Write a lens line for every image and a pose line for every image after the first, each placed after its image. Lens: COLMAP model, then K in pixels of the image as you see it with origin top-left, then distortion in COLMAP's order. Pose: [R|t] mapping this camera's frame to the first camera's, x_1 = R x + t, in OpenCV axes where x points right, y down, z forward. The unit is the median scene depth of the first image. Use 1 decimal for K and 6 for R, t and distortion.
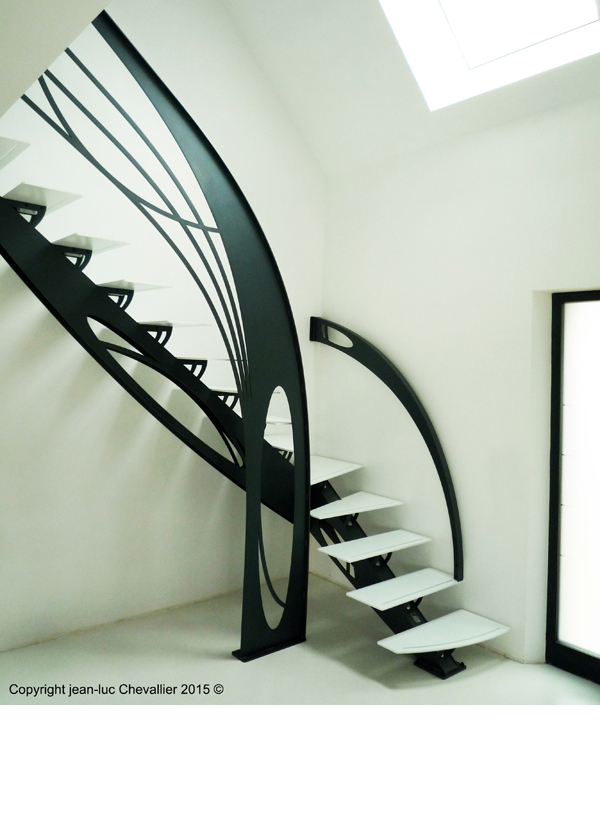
lens RADIAL K [[616.6, 0, 300.0], [0, 616.6, 413.5], [0, 0, 1]] dist [0.018368, -0.004419]
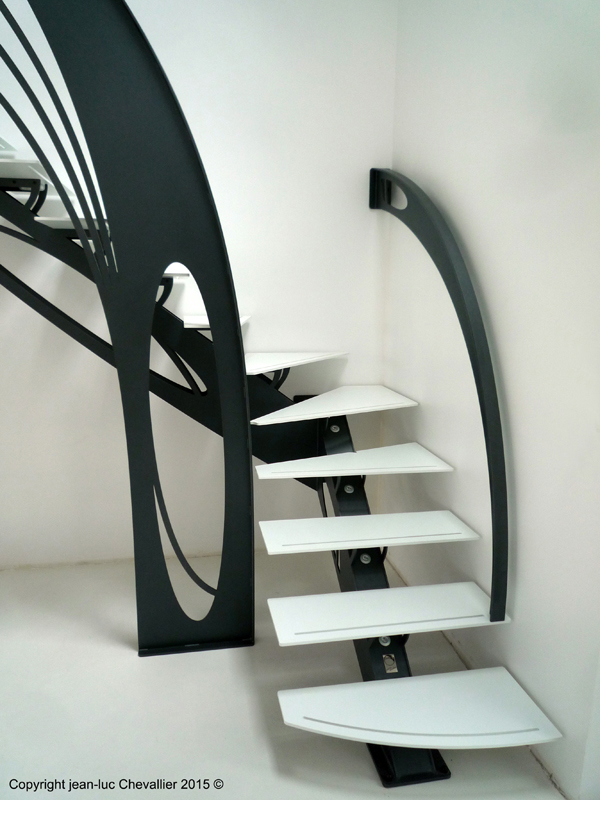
lens RADIAL K [[616.6, 0, 300.0], [0, 616.6, 413.5], [0, 0, 1]] dist [0.018368, -0.004419]
pose [[0.837926, 0.077413, -0.540265, 0.447555], [-0.005449, 0.991027, 0.133550, 0.015775], [0.545756, -0.108961, 0.830830, 0.523484]]
